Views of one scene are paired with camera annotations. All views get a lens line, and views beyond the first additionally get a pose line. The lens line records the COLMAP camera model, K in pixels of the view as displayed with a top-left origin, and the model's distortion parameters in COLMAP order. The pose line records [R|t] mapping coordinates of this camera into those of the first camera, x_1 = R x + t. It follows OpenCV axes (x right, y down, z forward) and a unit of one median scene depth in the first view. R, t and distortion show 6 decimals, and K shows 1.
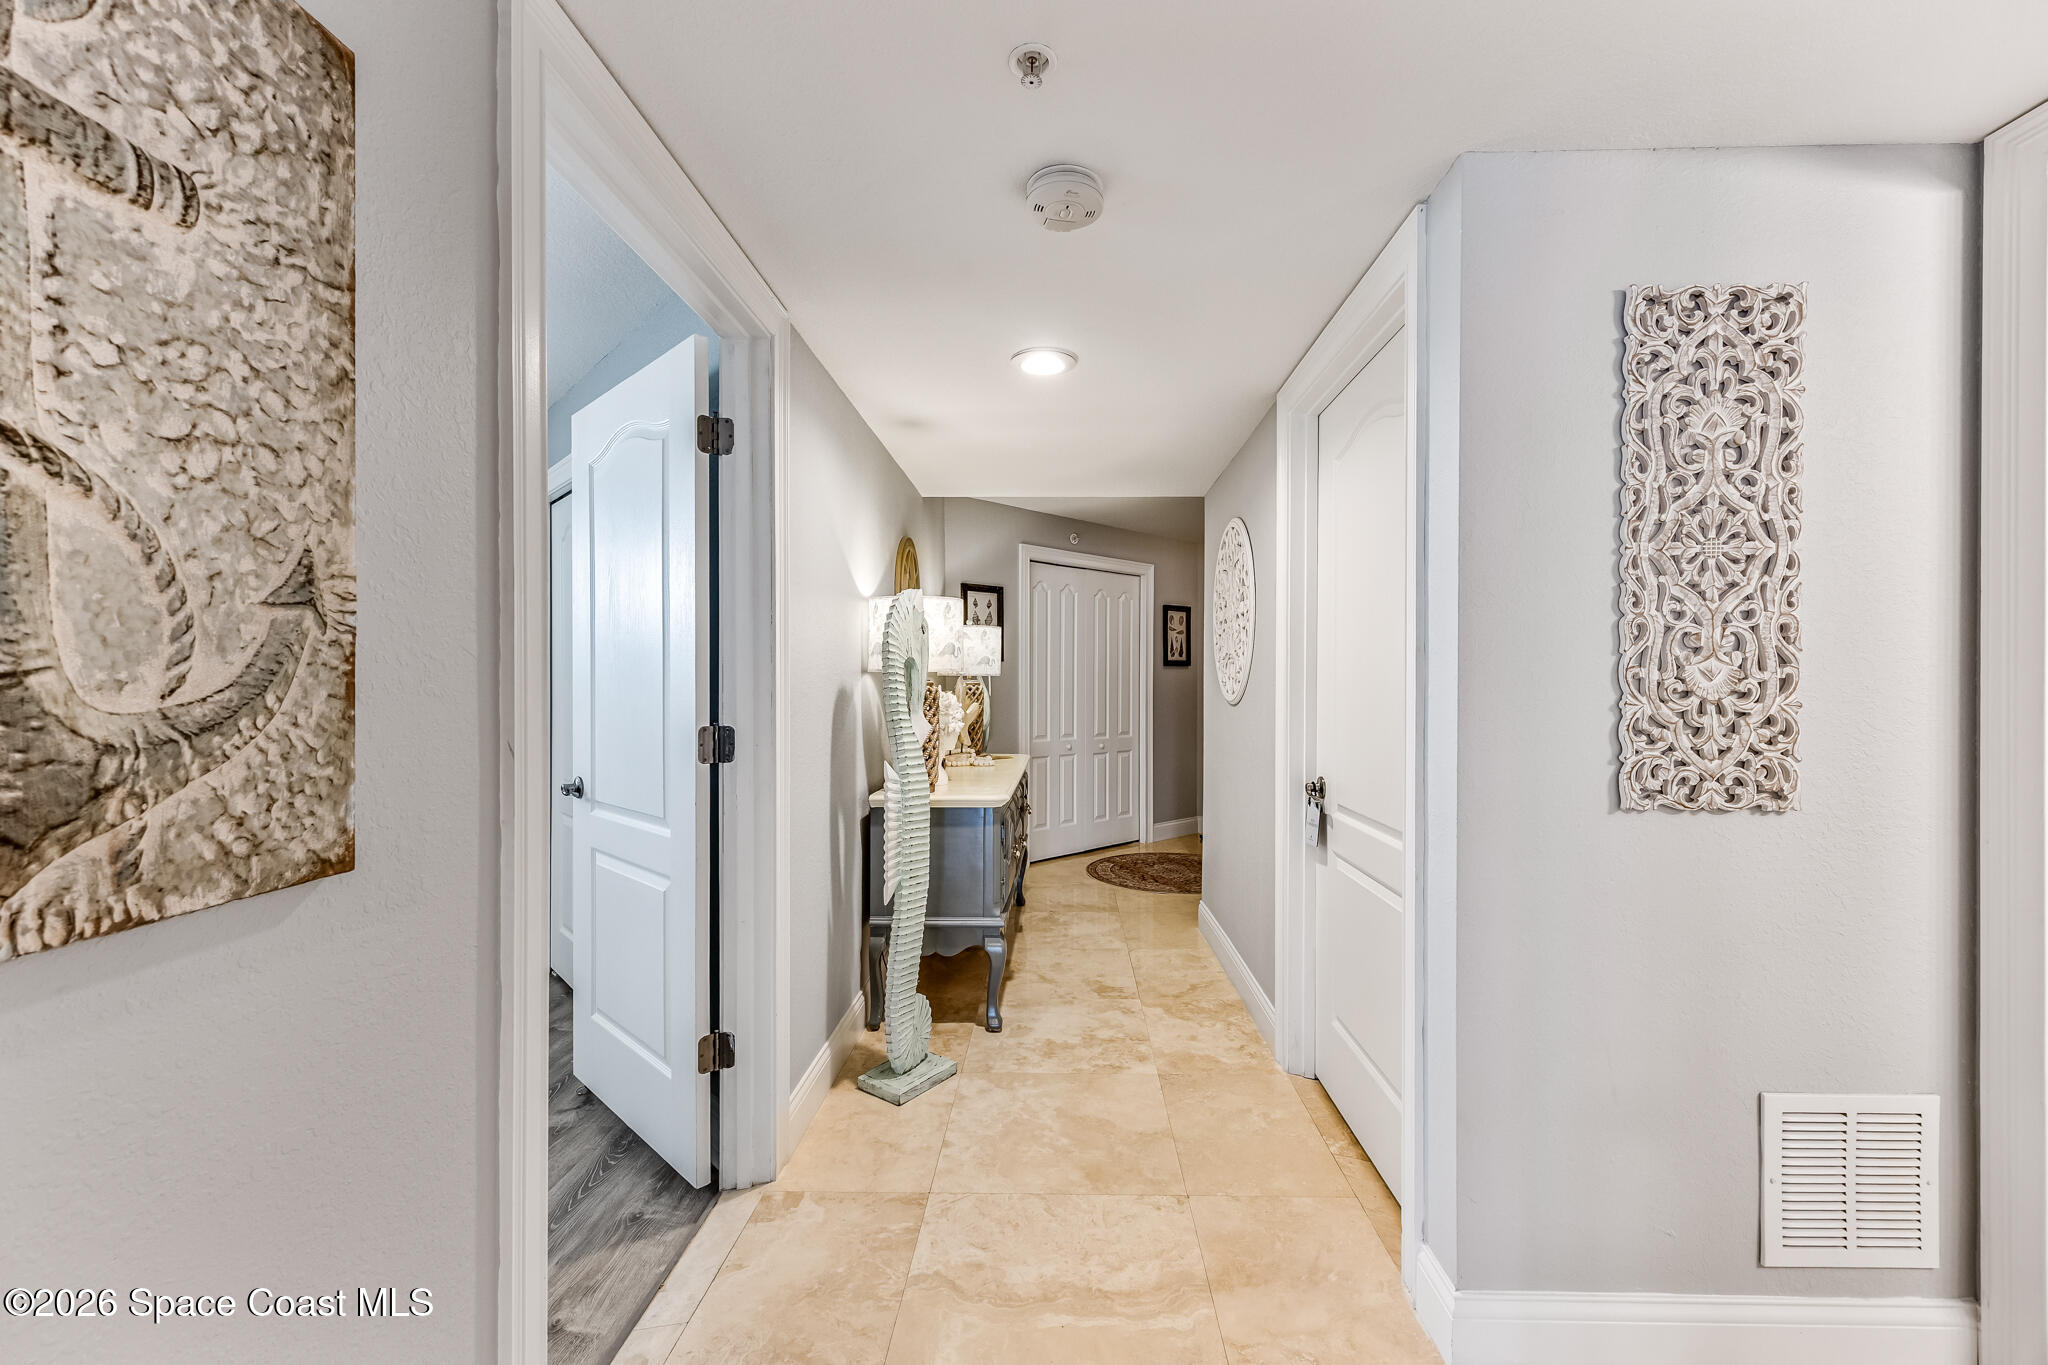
lens RADIAL K [[763.0, 0, 1015.9], [0, 763.0, 683.8], [0, 0, 1]] dist [0.025193, -0.006473]
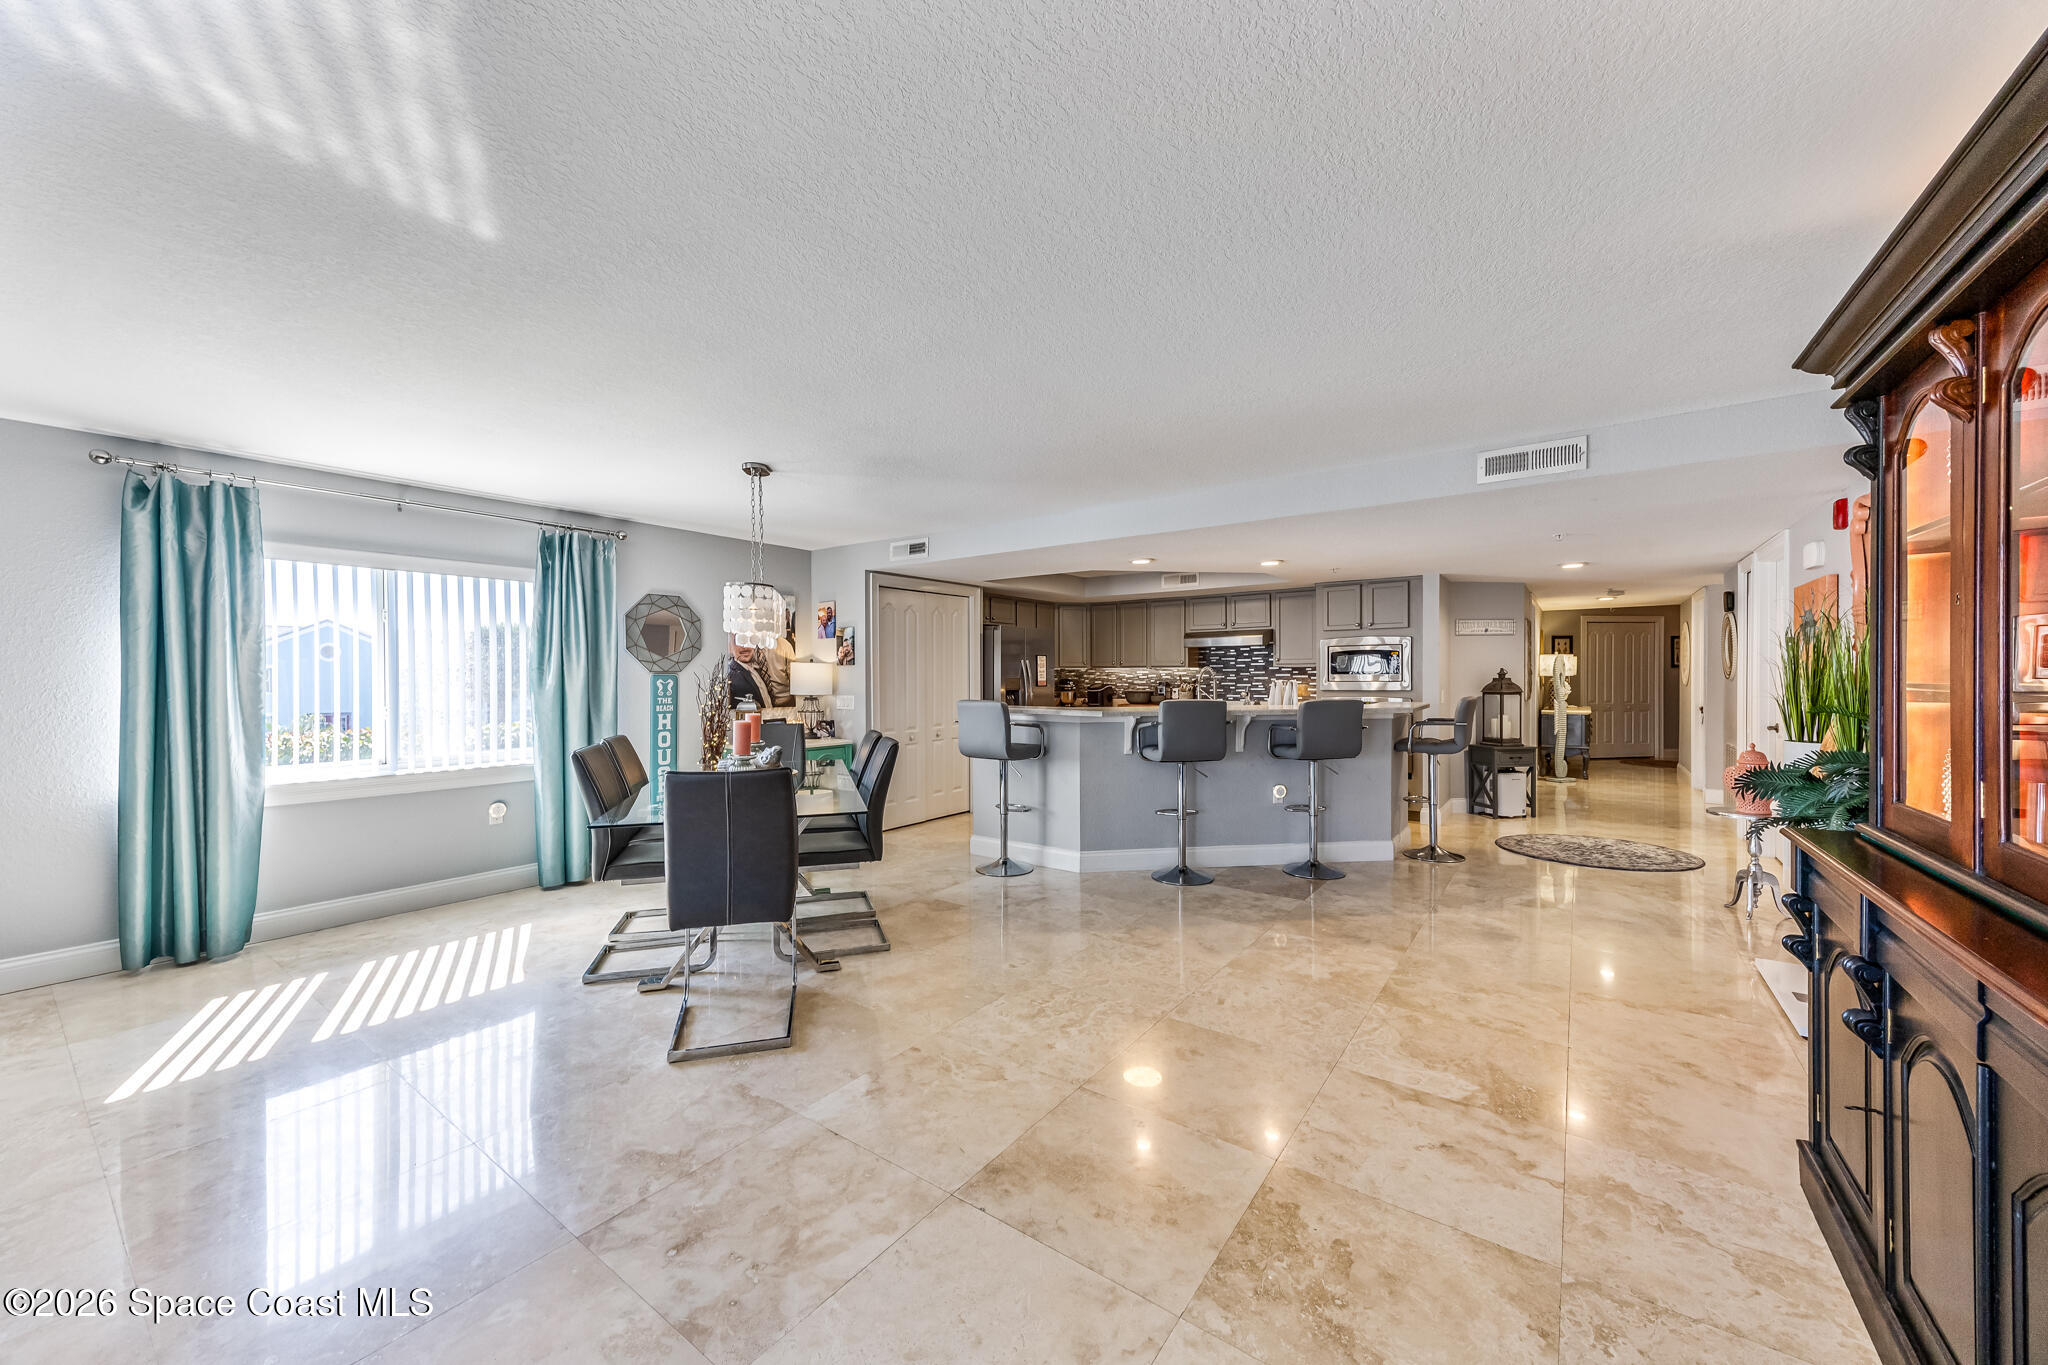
lens RADIAL K [[763.0, 0, 1015.9], [0, 763.0, 683.8], [0, 0, 1]] dist [0.025193, -0.006473]
pose [[0.845379, 0.001107, -0.534166, -0.199721], [0.006820, 0.999894, 0.012865, -0.023956], [0.534124, -0.014519, 0.845281, -1.968549]]
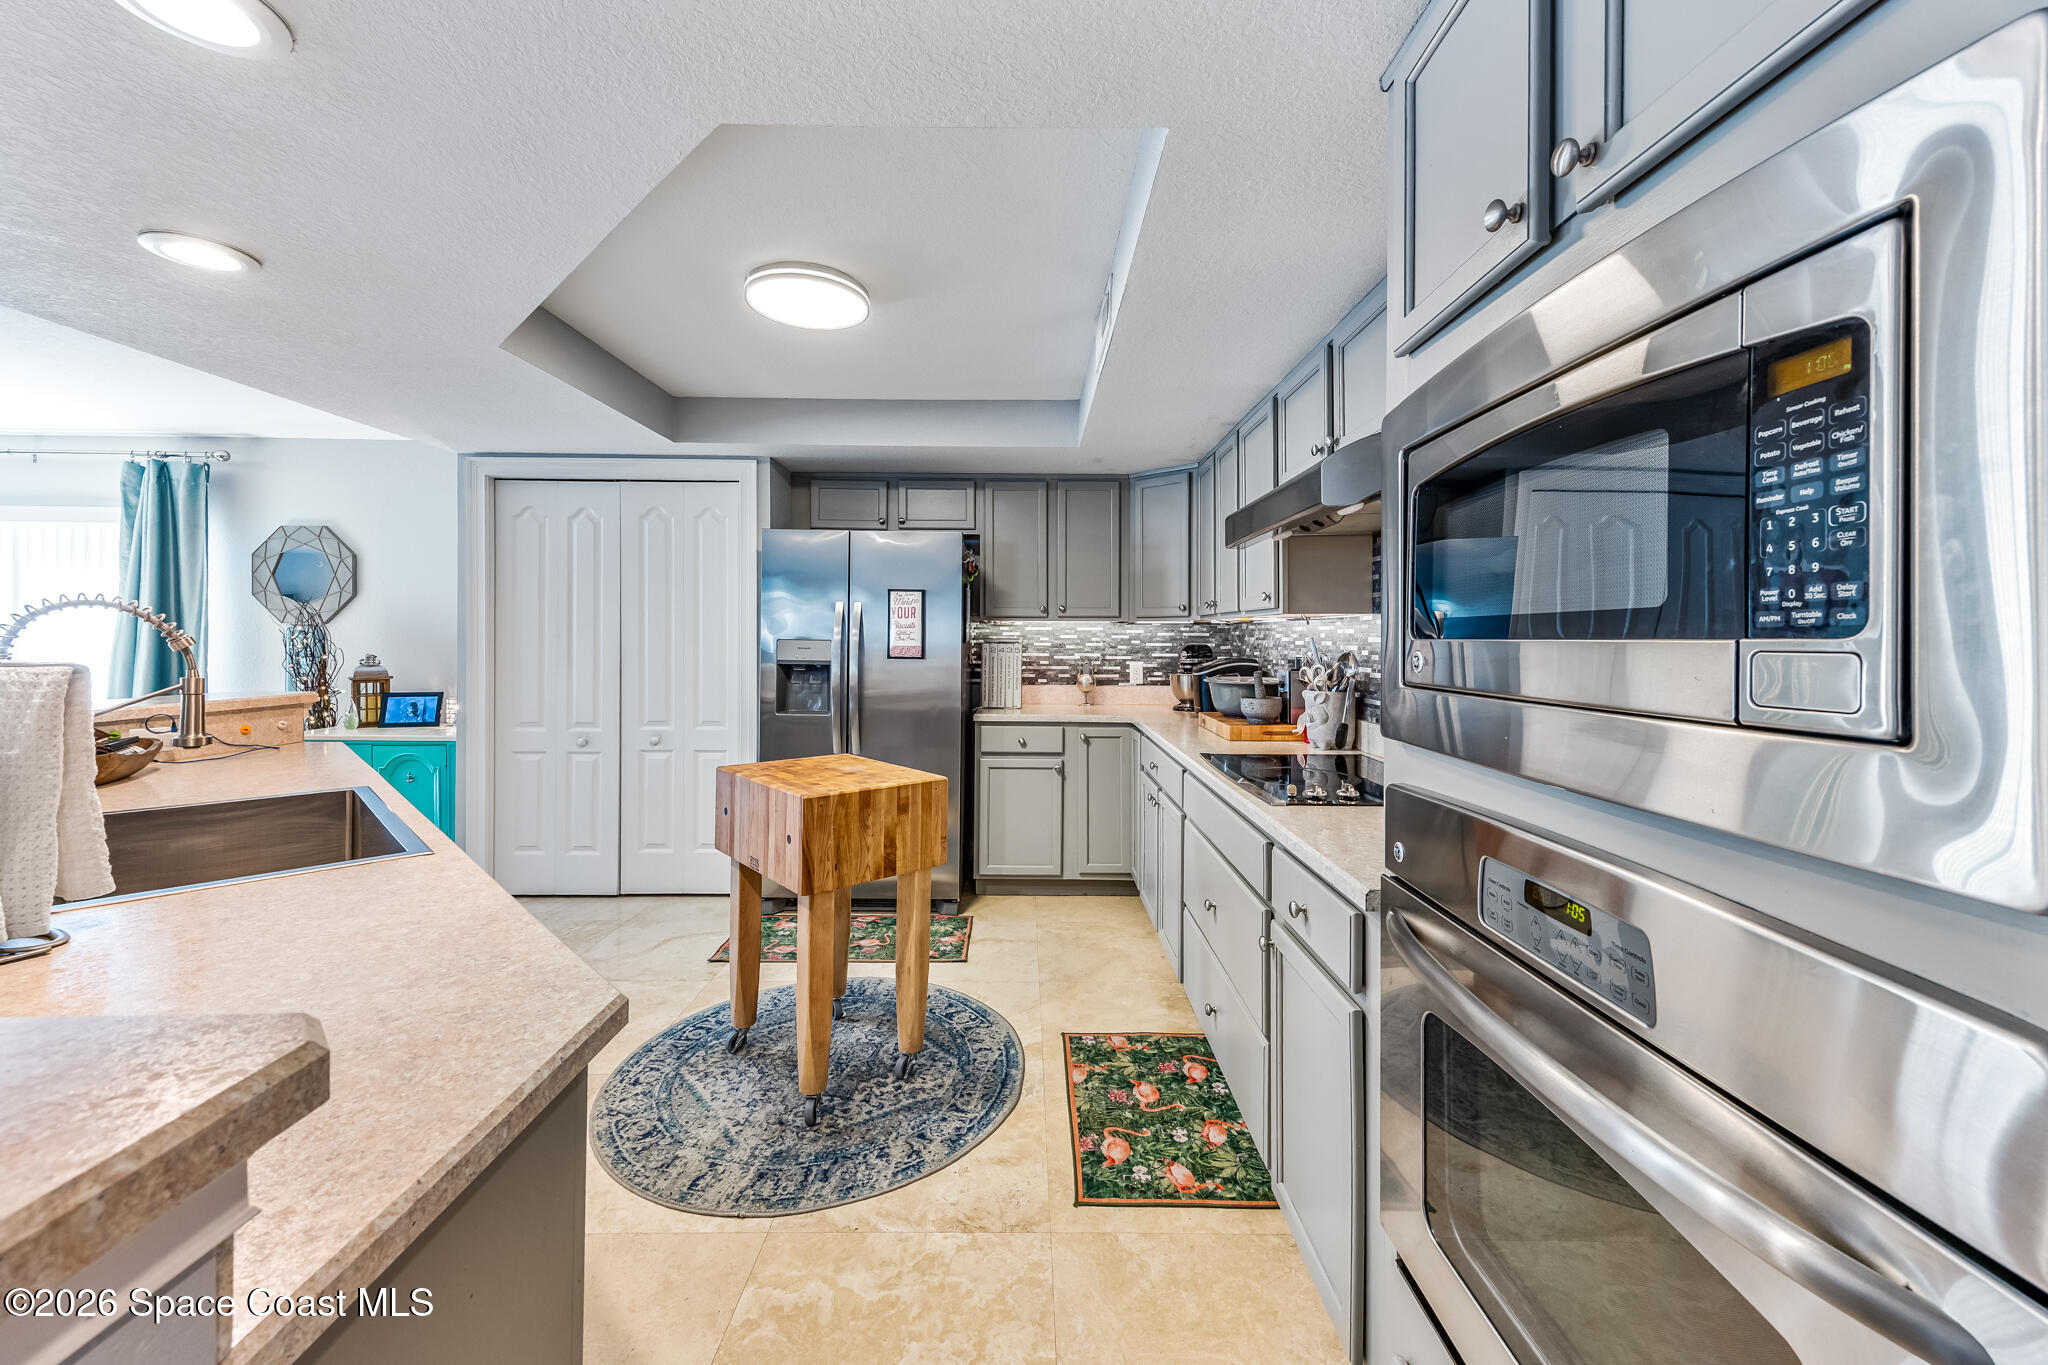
lens RADIAL K [[790.4, 0, 1027.0], [0, 790.4, 633.2], [0, 0, 1]] dist [0.016447, -0.000471]
pose [[0.068913, -0.004029, -0.997615, -0.261767], [-0.003114, 0.999986, -0.004254, -0.017878], [0.997618, 0.003400, 0.068899, -0.382531]]
